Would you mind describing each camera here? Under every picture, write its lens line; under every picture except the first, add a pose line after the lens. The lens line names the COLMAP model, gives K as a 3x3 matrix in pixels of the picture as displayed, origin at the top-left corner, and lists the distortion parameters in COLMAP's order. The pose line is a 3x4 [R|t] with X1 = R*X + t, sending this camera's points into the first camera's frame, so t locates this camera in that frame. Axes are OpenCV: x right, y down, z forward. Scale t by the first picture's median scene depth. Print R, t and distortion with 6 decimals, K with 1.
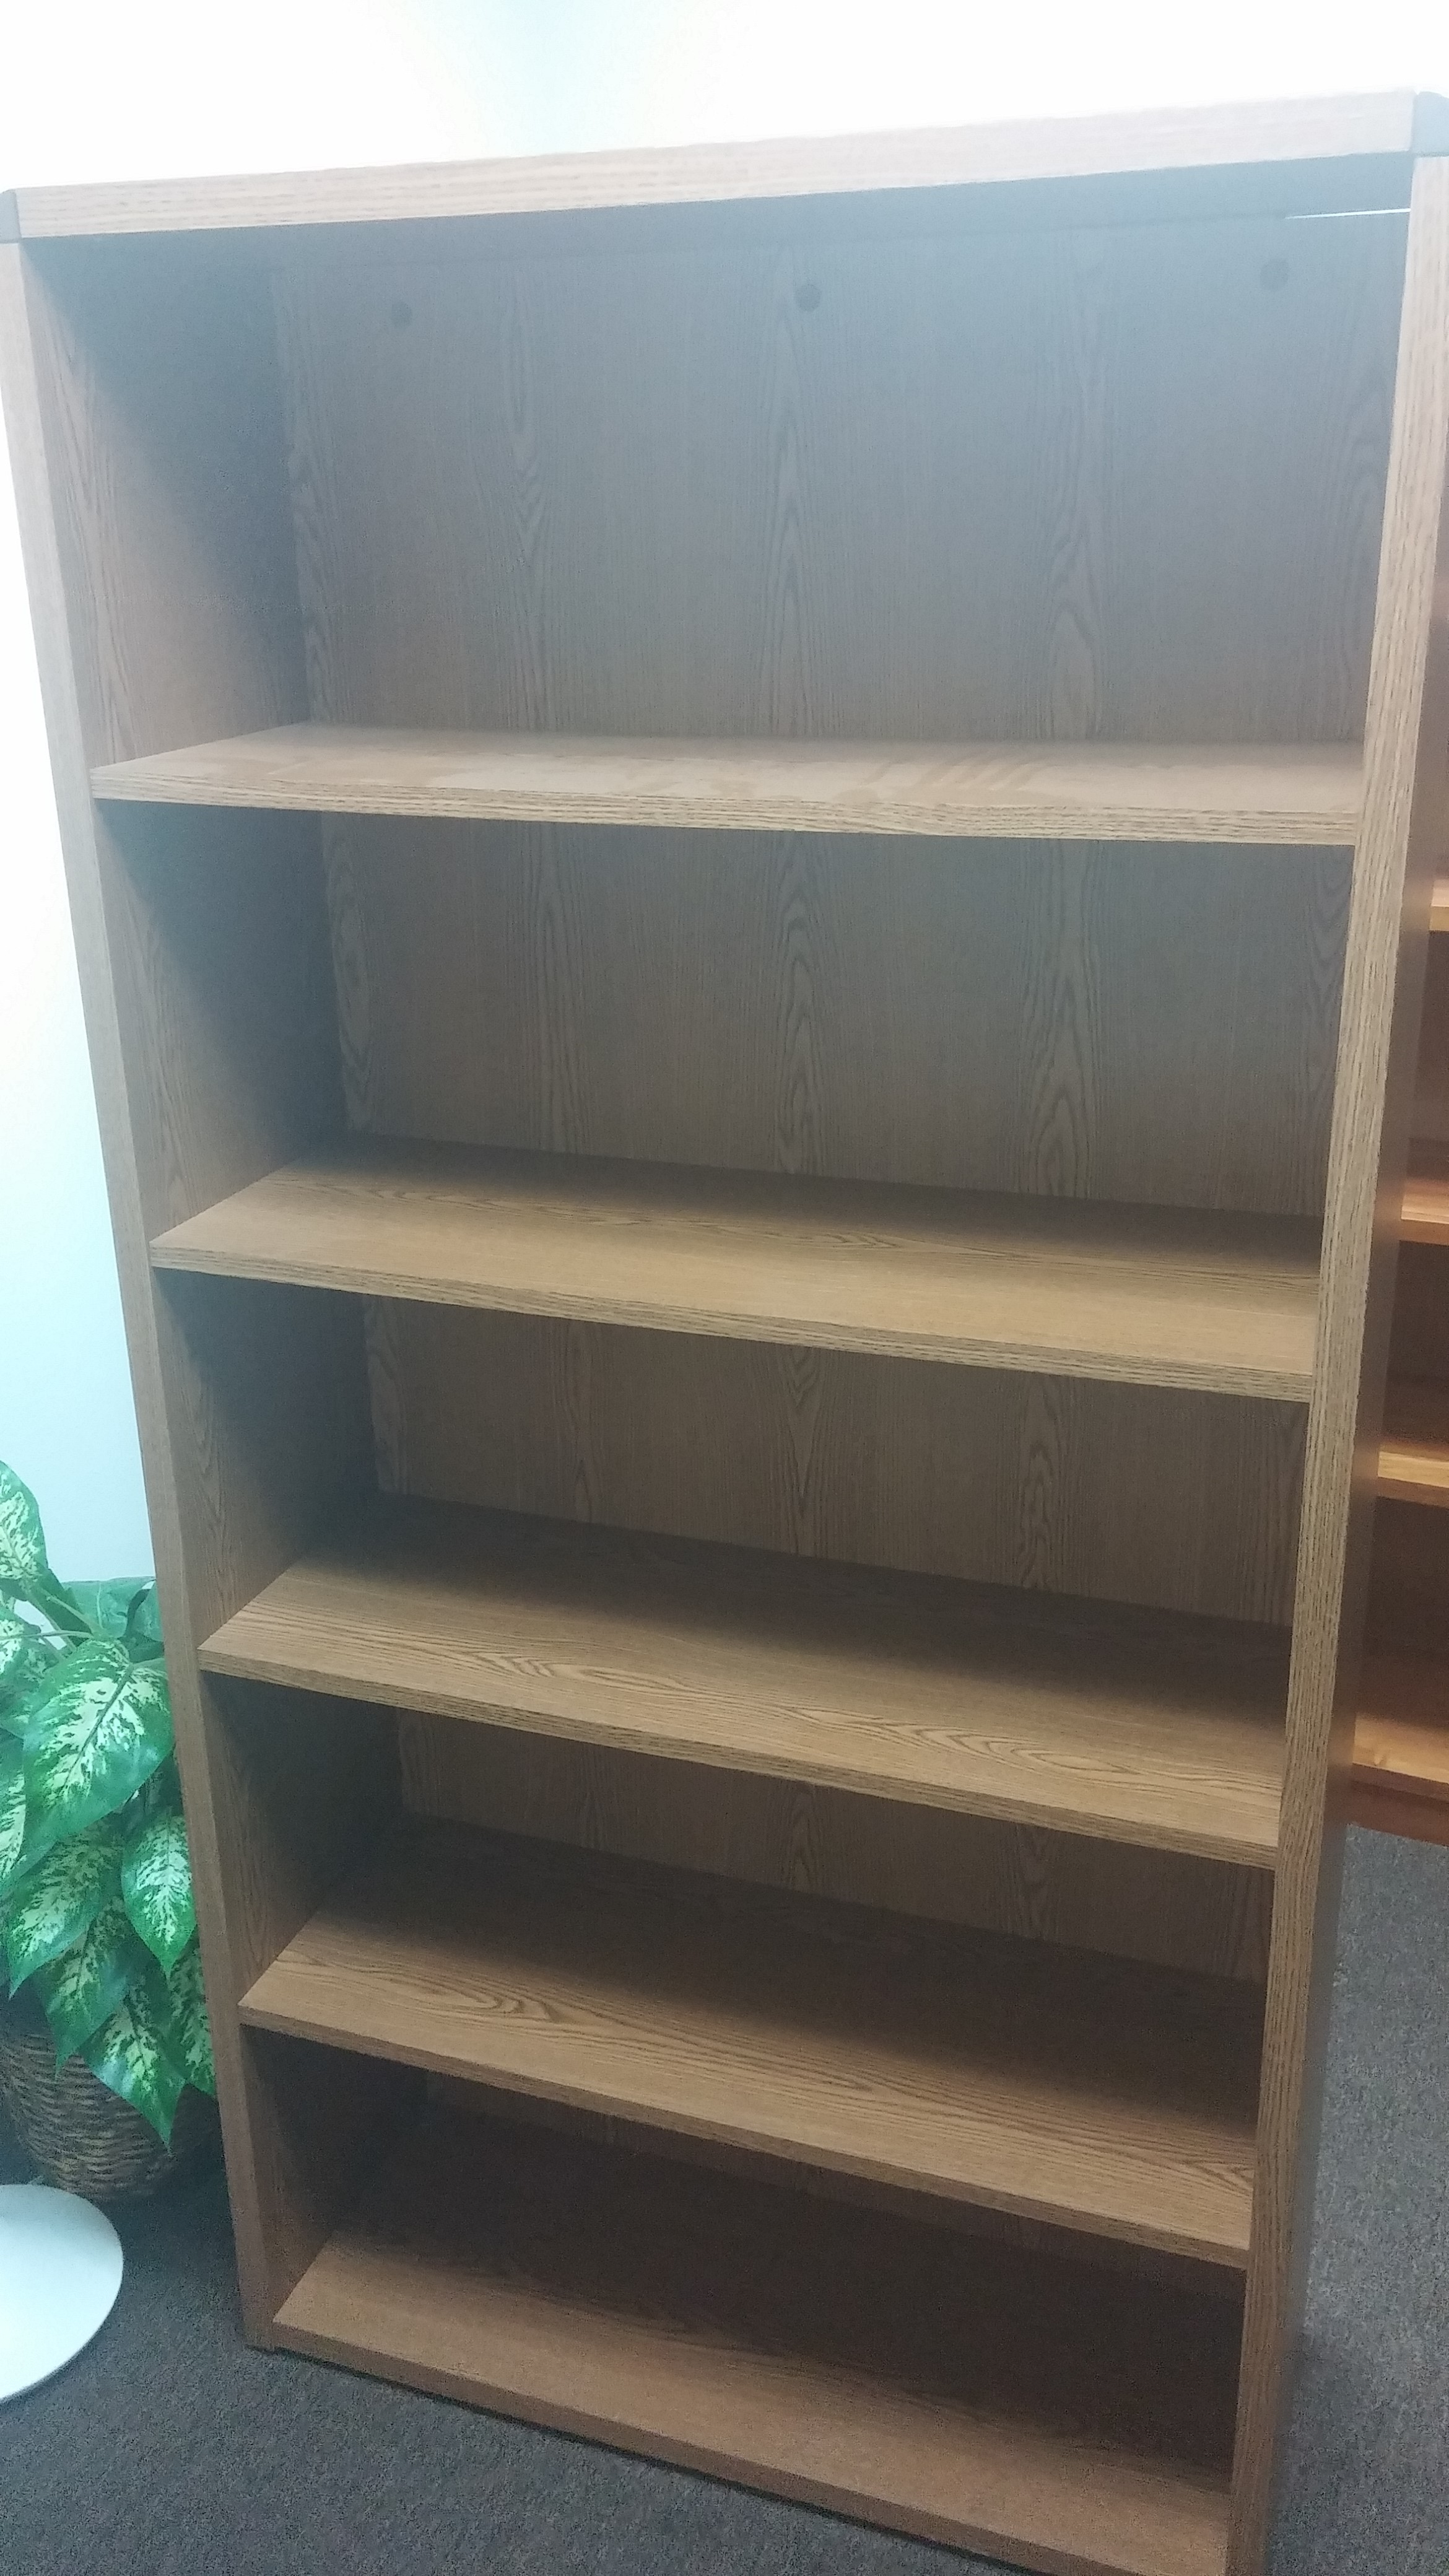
lens RADIAL K [[2185.1, 0, 724.1], [0, 2185.1, 1280.8], [0, 0, 1]] dist [0.093652, -0.127690]
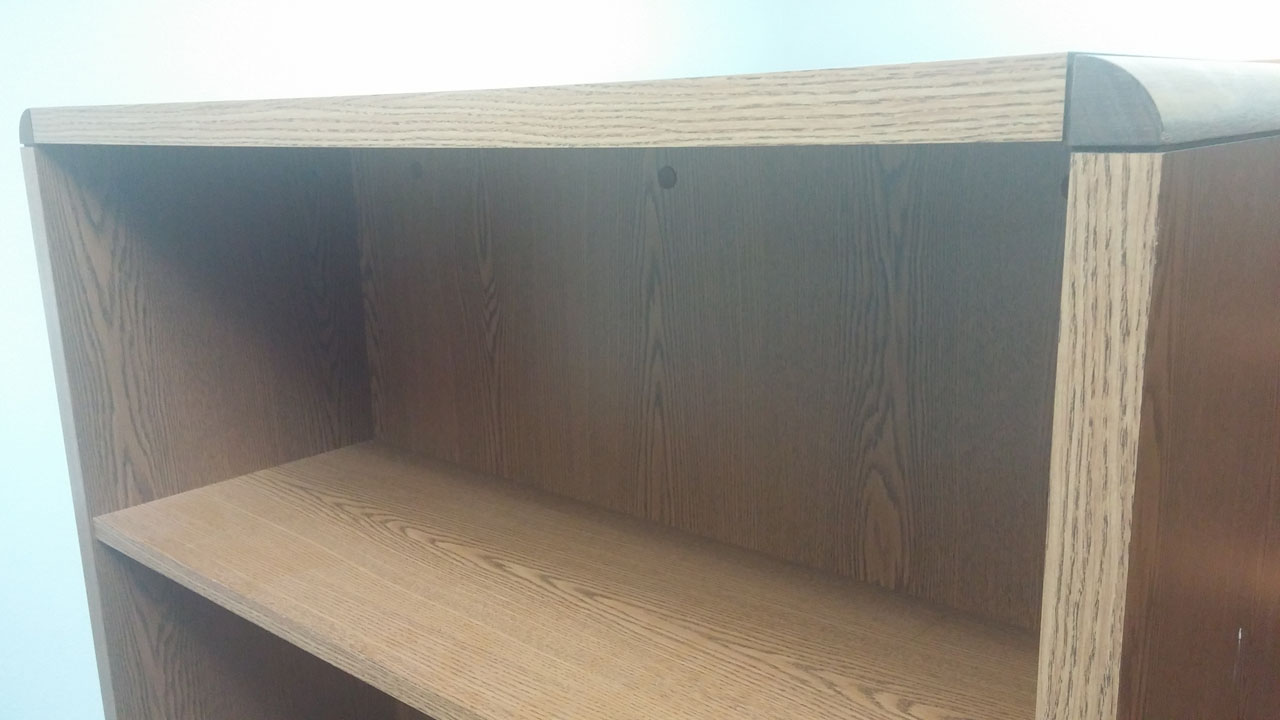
lens RADIAL K [[1085.8, 0, 637.3], [0, 1085.8, 355.8], [0, 0, 1]] dist [0.093652, -0.127690]
pose [[0.932530, 0.077372, -0.352706, 0.228477], [-0.123658, 0.986141, -0.110615, -0.290301], [0.339259, 0.146767, 0.929173, 0.489247]]
